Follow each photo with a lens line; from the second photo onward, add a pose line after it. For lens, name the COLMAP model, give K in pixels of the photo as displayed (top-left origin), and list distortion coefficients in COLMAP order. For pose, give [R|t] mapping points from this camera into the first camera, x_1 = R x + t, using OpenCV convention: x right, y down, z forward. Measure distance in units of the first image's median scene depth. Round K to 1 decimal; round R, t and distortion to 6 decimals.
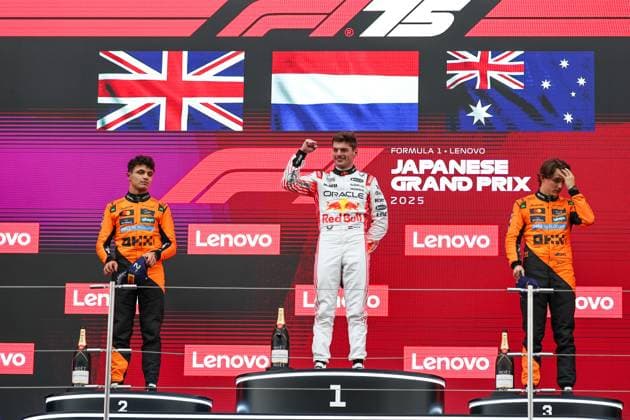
lens RADIAL K [[2747.5, 0, 313.7], [0, 2747.5, 208.1], [0, 0, 1]] dist [-0.373337, 0.000000]
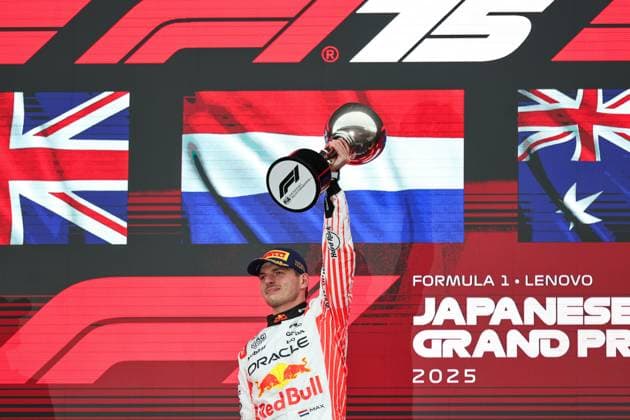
lens RADIAL K [[2747.5, 0, 315.3], [0, 2747.5, 211.5], [0, 0, 1]] dist [-0.373337, 0.000000]
pose [[0.999907, -0.005476, 0.012465, 0.003446], [0.005800, 0.999641, -0.026165, -0.020516], [-0.012317, 0.026235, 0.999580, 0.481259]]
